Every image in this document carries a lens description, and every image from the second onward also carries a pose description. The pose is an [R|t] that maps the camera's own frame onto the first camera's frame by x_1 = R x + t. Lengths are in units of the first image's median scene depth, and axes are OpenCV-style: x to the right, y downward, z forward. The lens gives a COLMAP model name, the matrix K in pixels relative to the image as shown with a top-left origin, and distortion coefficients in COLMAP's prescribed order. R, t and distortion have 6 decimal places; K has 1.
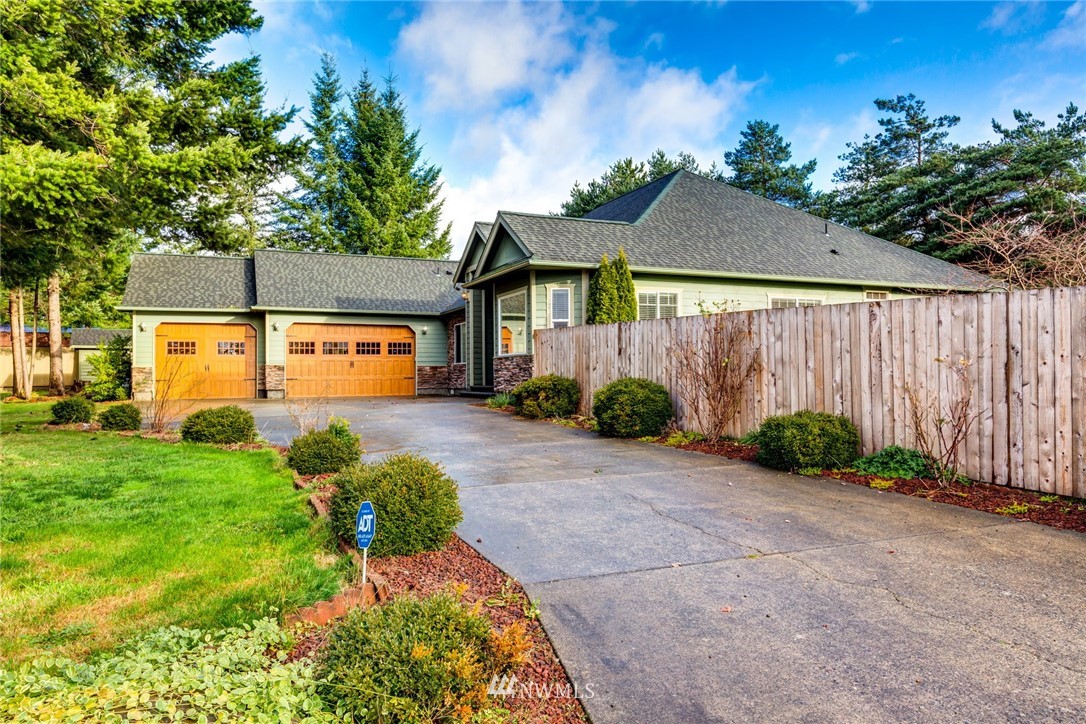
lens RADIAL K [[712.5, 0, 542.5], [0, 712.5, 366.9], [0, 0, 1]] dist [0.003042, -0.000050]
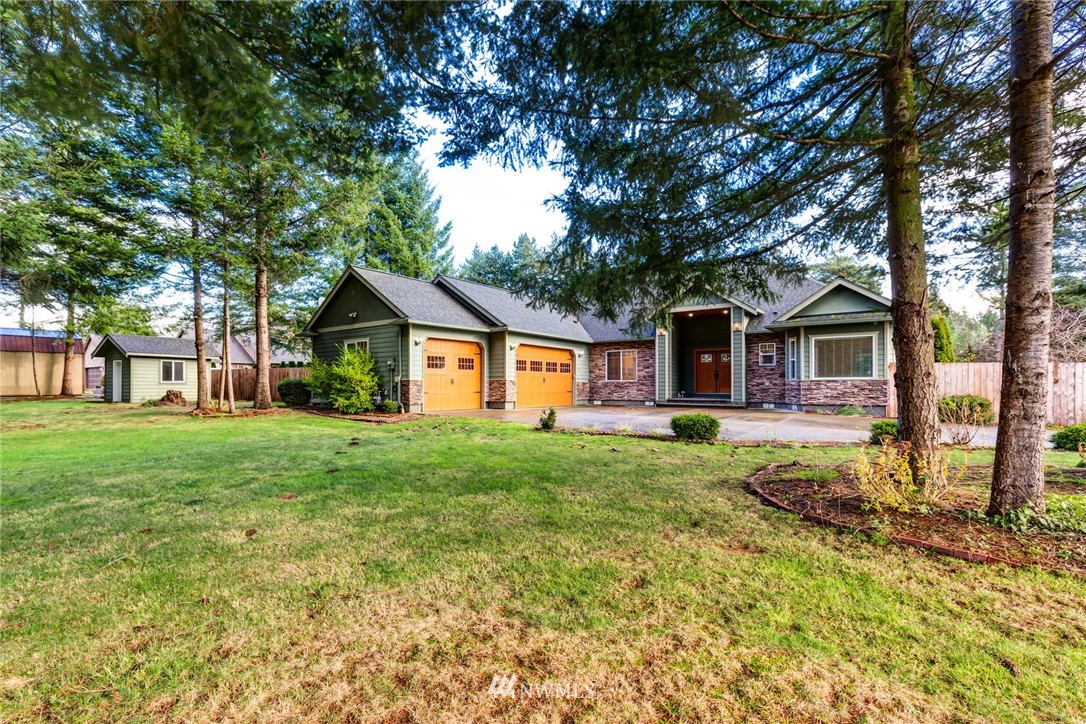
lens RADIAL K [[481.8, 0, 526.9], [0, 481.8, 382.4], [0, 0, 1]] dist [-0.005546, -0.000327]
pose [[0.883698, 0.016318, 0.467773, -0.662936], [-0.021701, 0.999746, 0.006121, -0.003888], [-0.467554, -0.015560, 0.883828, 0.283740]]
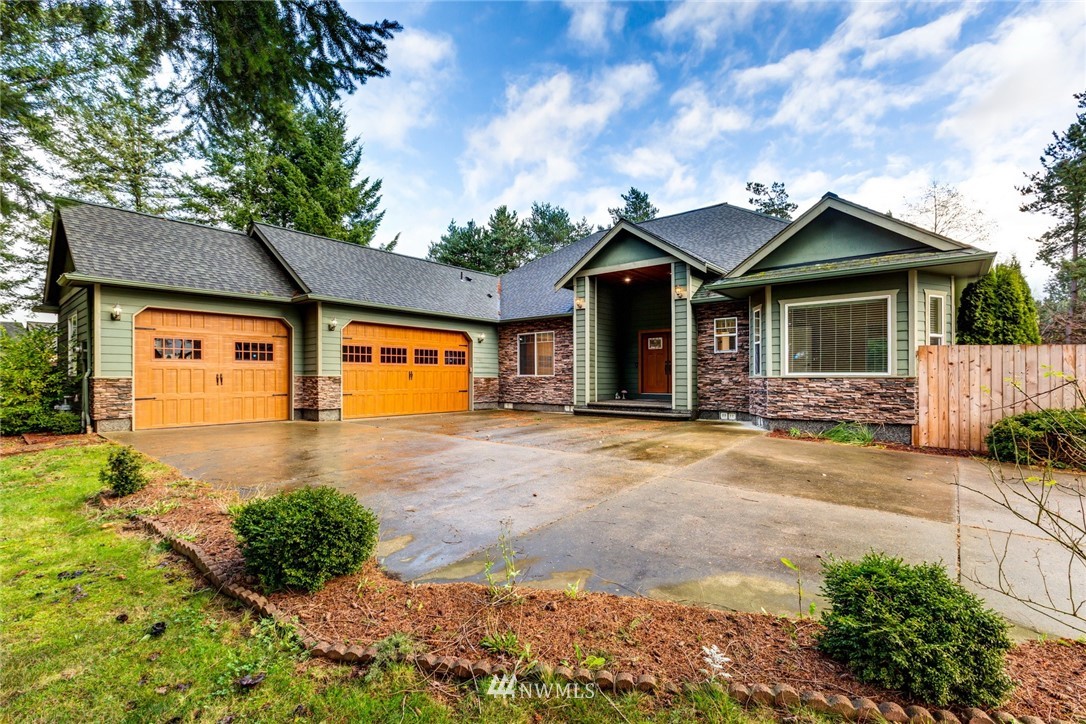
lens RADIAL K [[481.8, 0, 548.4], [0, 481.8, 369.6], [0, 0, 1]] dist [-0.005546, -0.000327]
pose [[0.894290, 0.018192, 0.447117, -0.367763], [-0.019829, 0.999803, -0.001020, -0.012619], [-0.447047, -0.007953, 0.894475, 0.416118]]
